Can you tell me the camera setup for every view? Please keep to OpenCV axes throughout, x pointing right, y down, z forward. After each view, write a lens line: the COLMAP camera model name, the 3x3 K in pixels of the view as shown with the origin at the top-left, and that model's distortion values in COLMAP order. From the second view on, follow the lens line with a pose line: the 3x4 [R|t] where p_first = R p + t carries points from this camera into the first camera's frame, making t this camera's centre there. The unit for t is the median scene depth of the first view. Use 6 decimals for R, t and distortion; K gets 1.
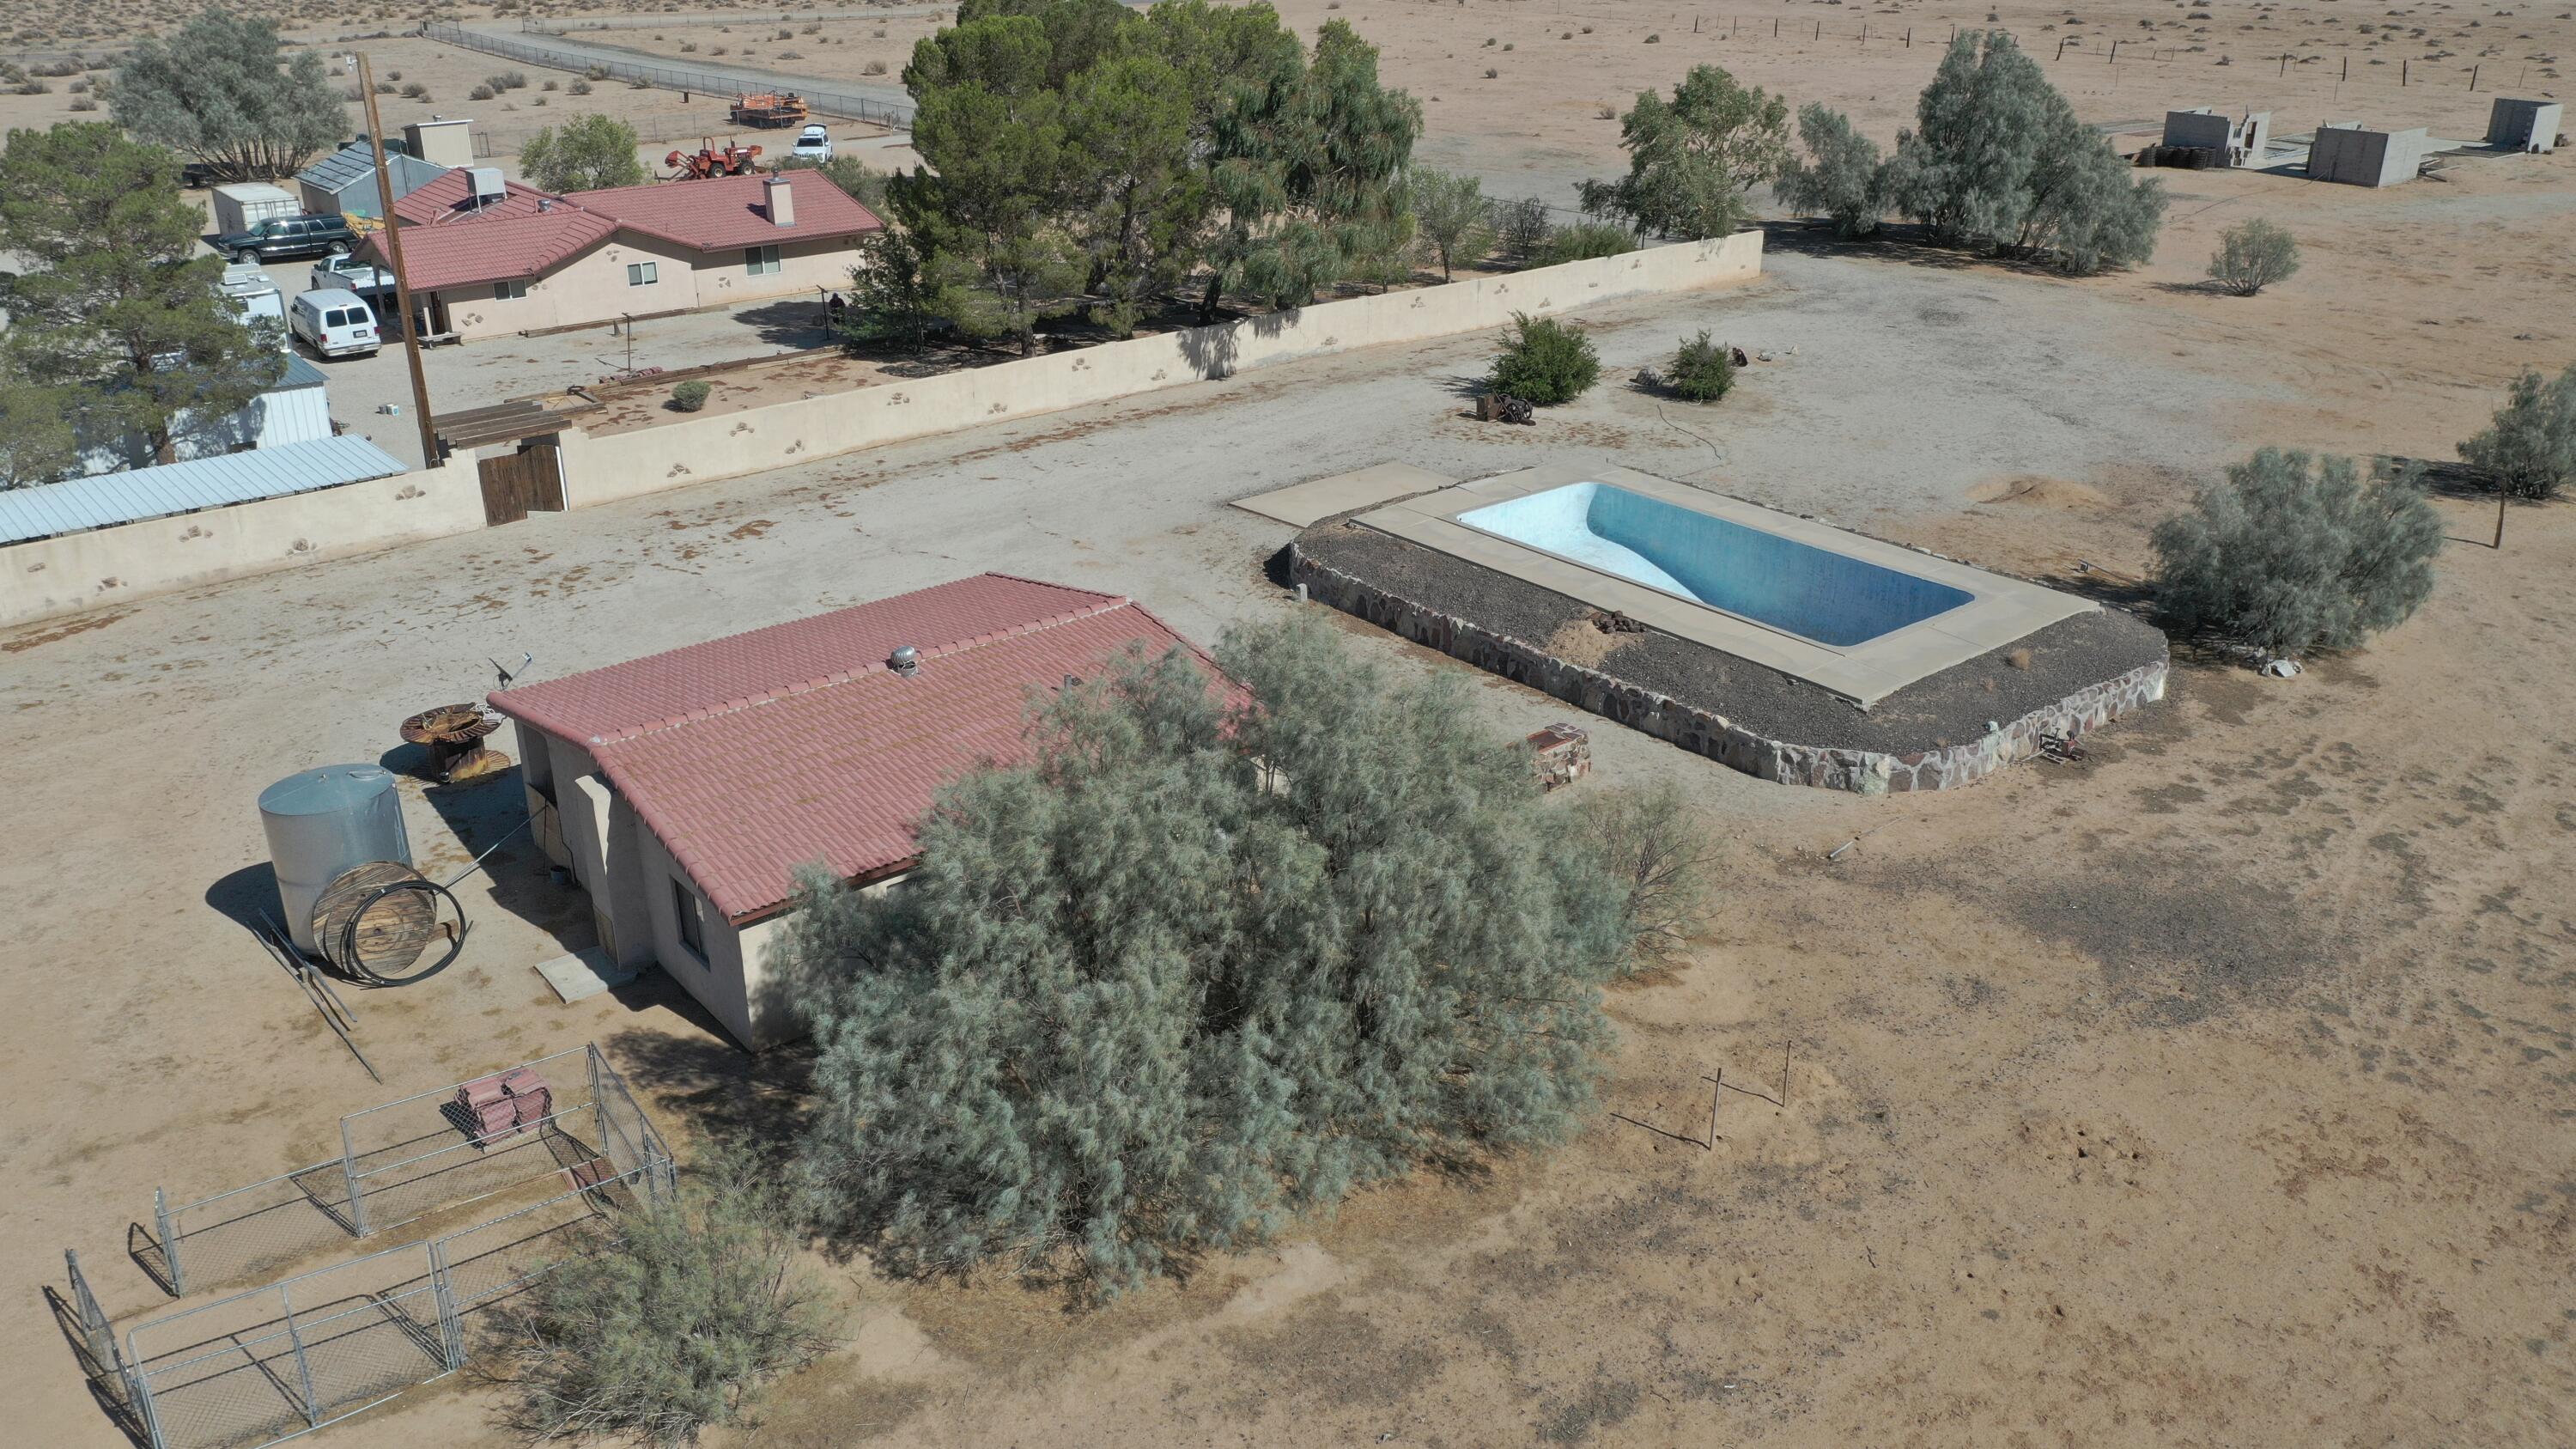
lens RADIAL K [[2019.7, 0, 1279.4], [0, 2019.7, 717.9], [0, 0, 1]] dist [-0.001765, 0.003492]
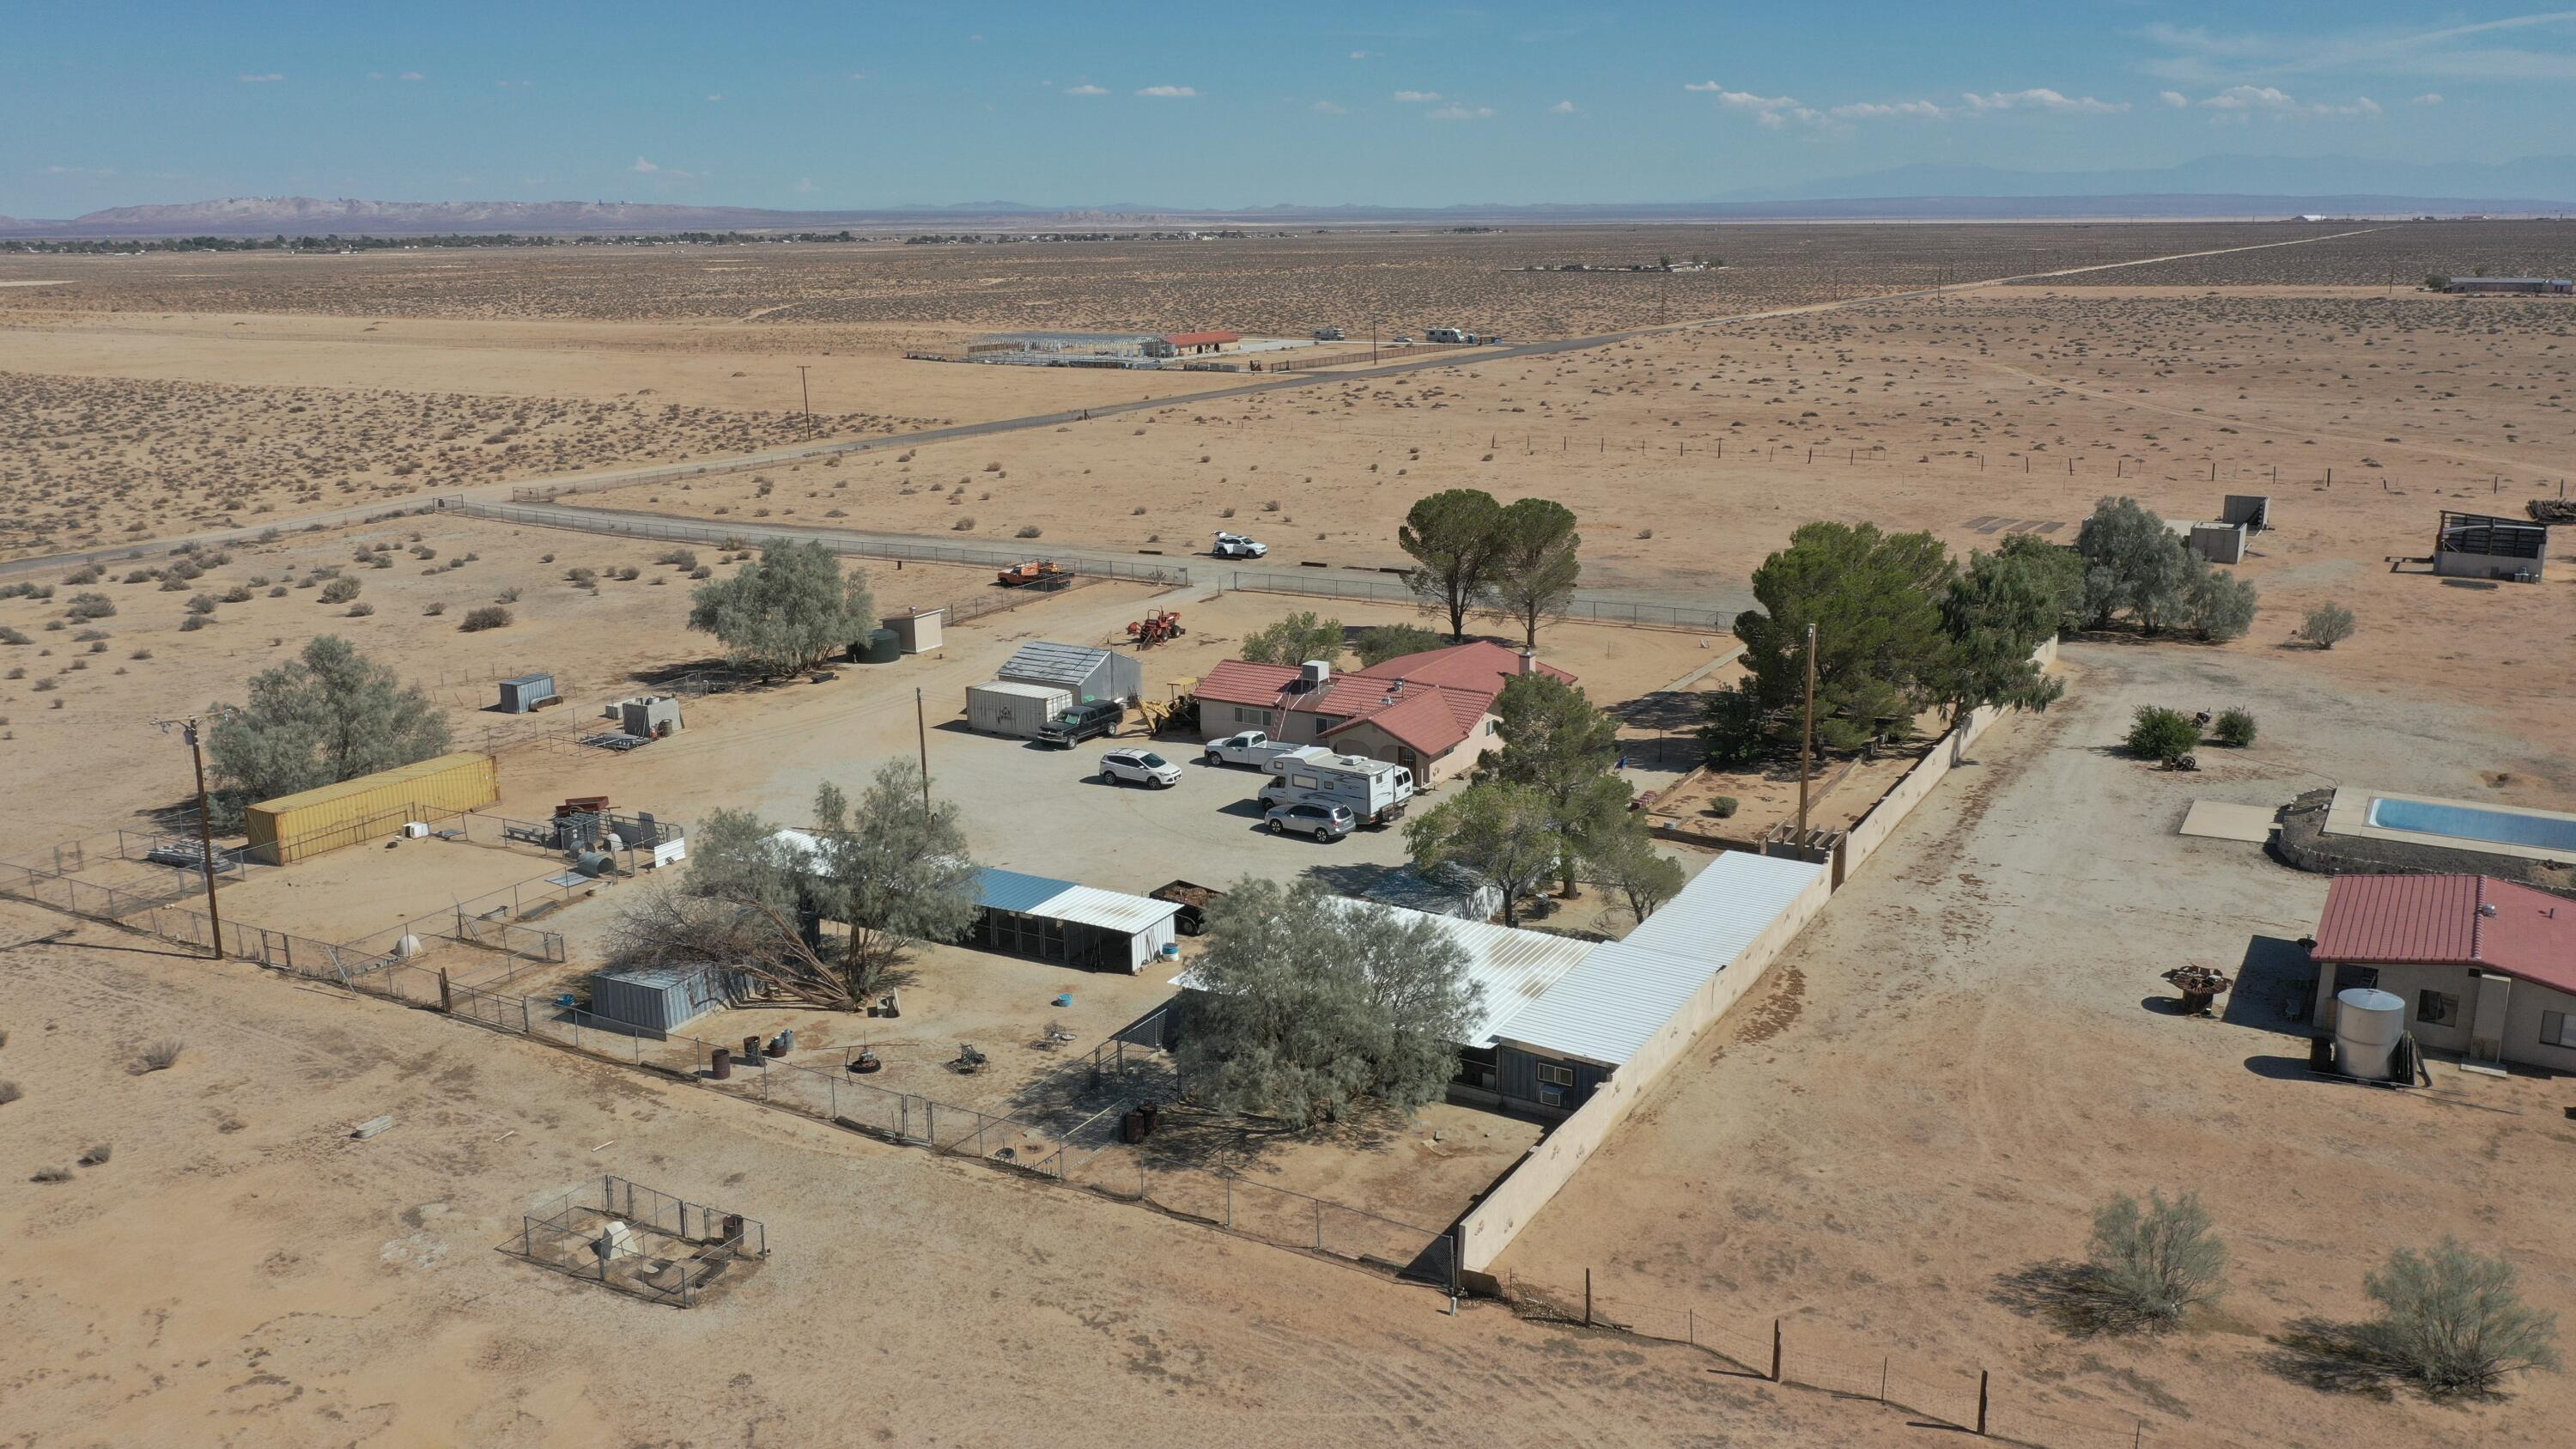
lens RADIAL K [[2053.2, 0, 1288.0], [0, 2053.2, 724.5], [0, 0, 1]] dist [-0.004380, 0.003104]
pose [[0.938060, -0.090851, 0.334350, -0.856580], [0.143800, 0.980058, -0.137142, -0.043728], [-0.315223, 0.176727, 0.932417, -0.260902]]
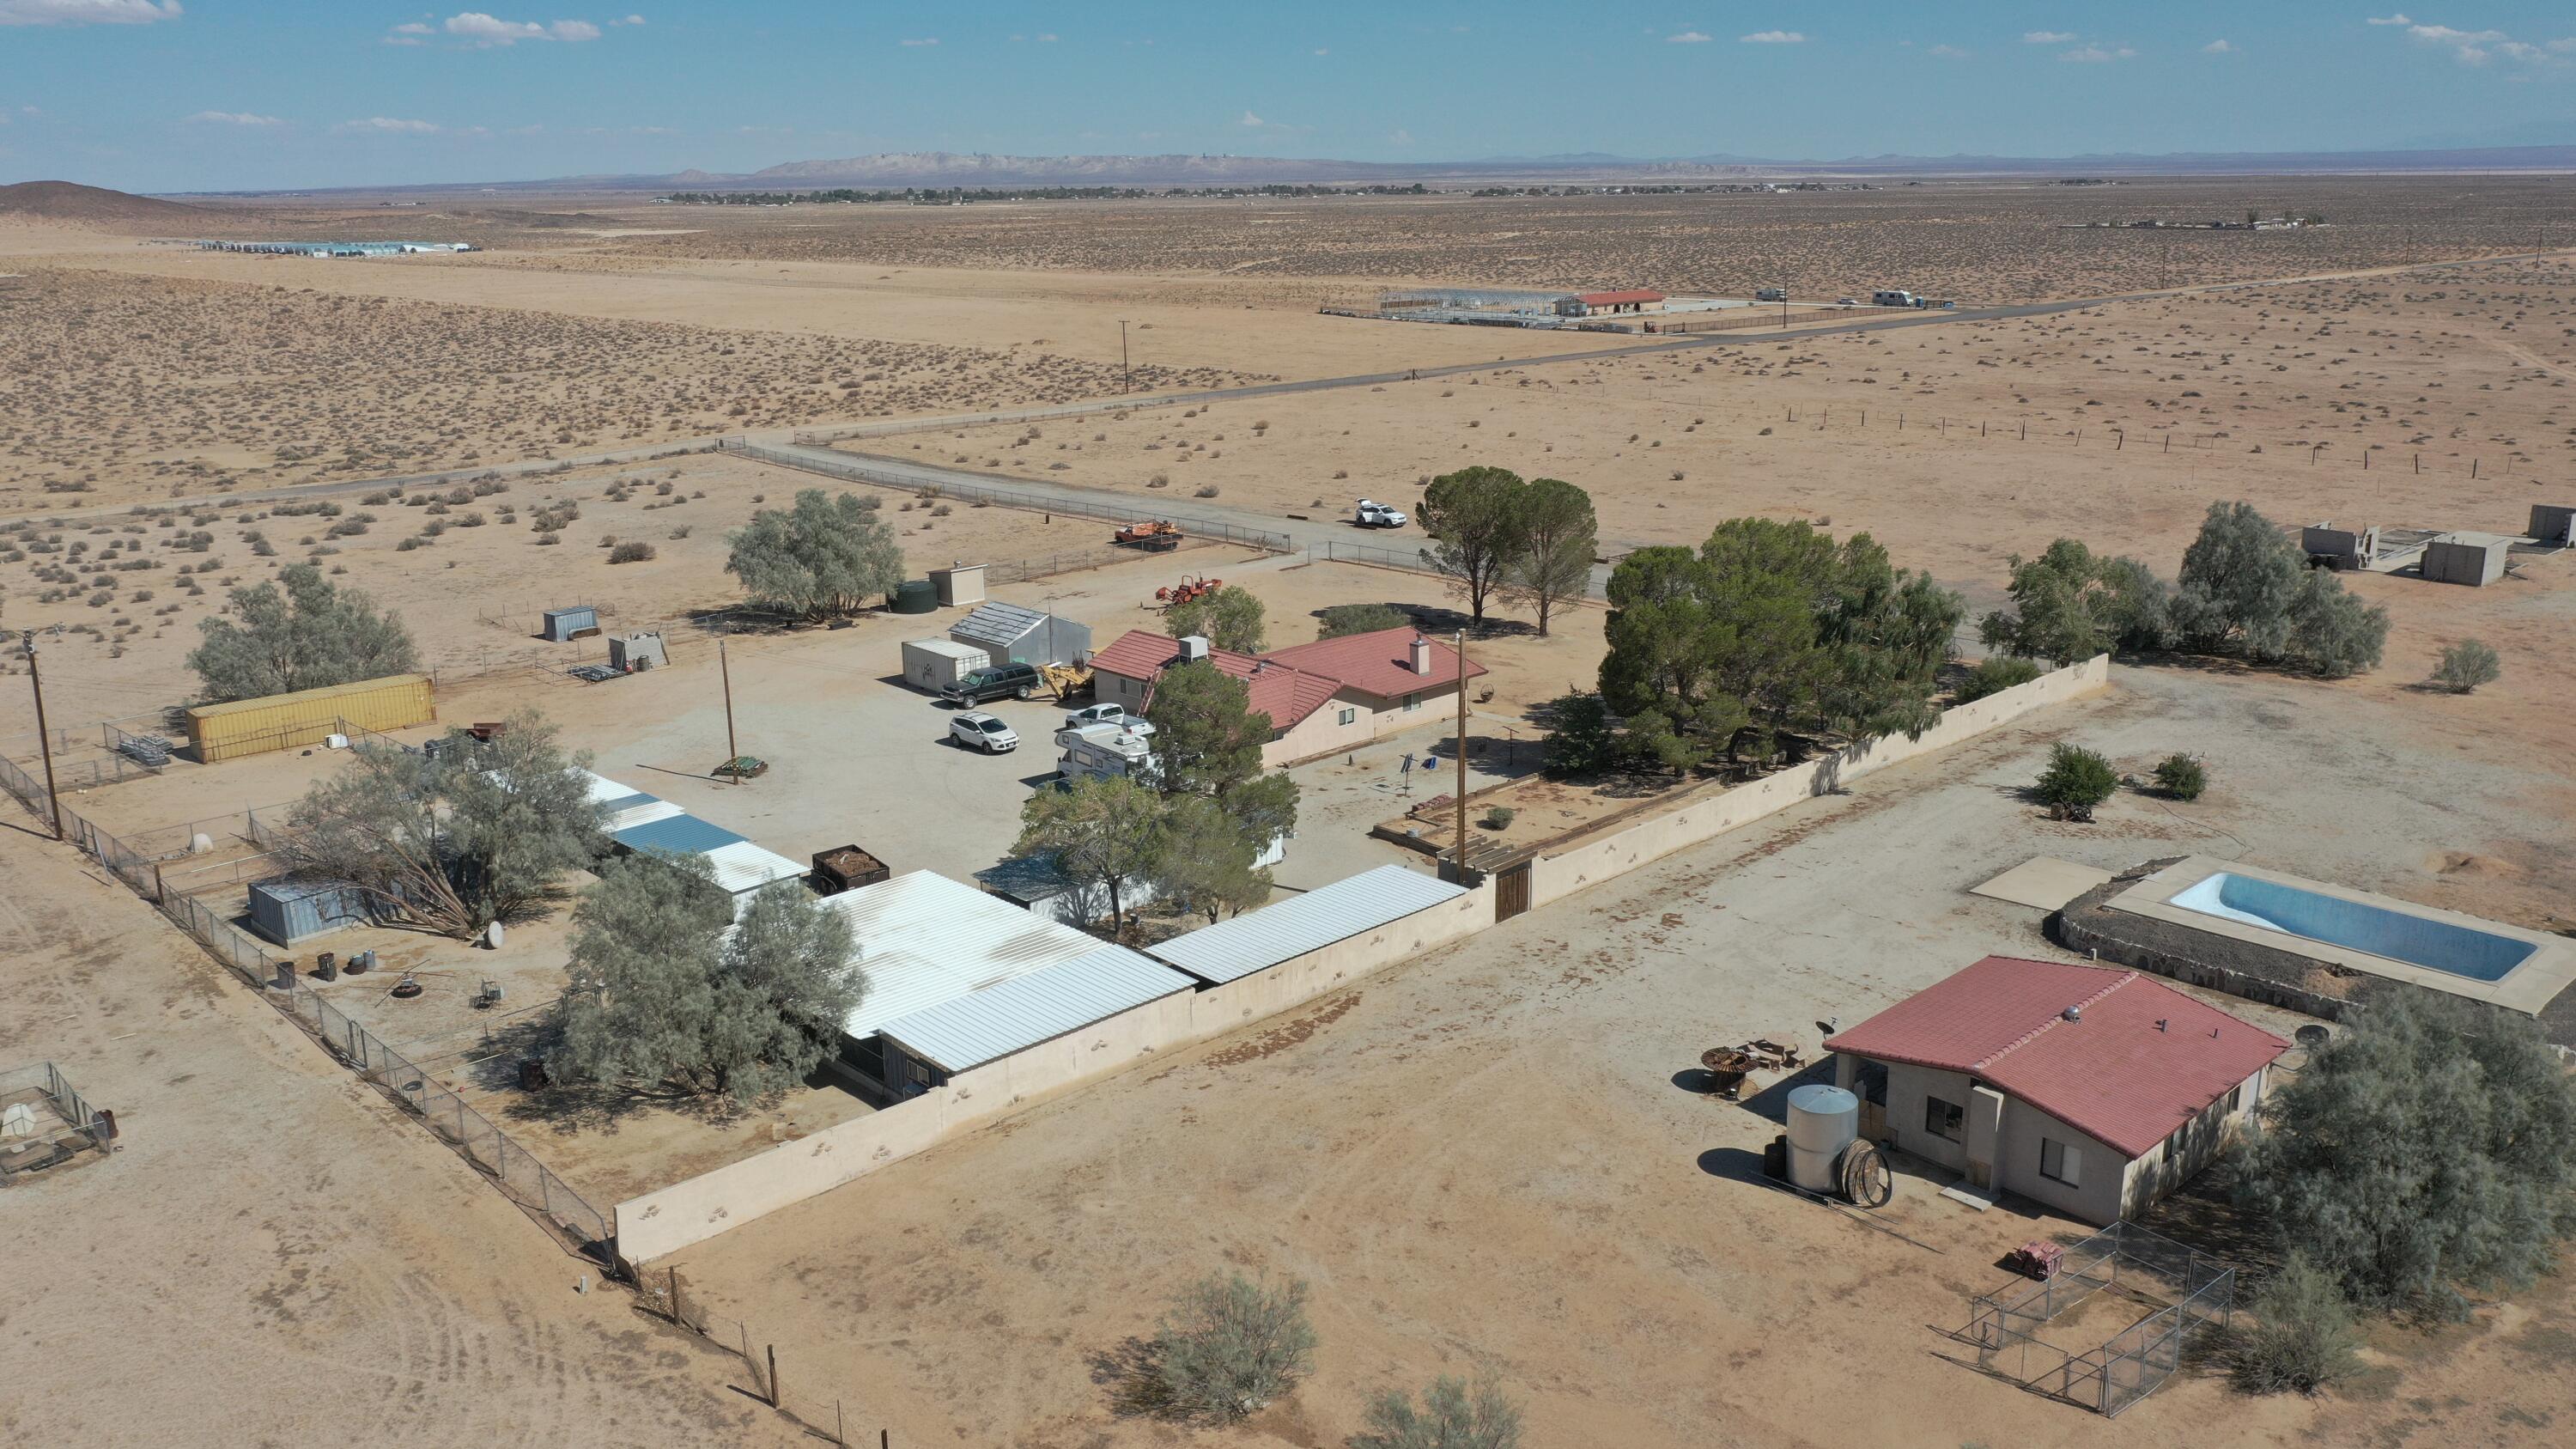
lens RADIAL K [[2029.5, 0, 1279.5], [0, 2029.5, 766.3], [0, 0, 1]] dist [-0.003185, -0.000270]
pose [[0.997675, -0.029587, 0.061395, -0.413819], [0.036738, 0.992234, -0.118833, -0.024589], [-0.057402, 0.120812, 0.991014, -0.319891]]
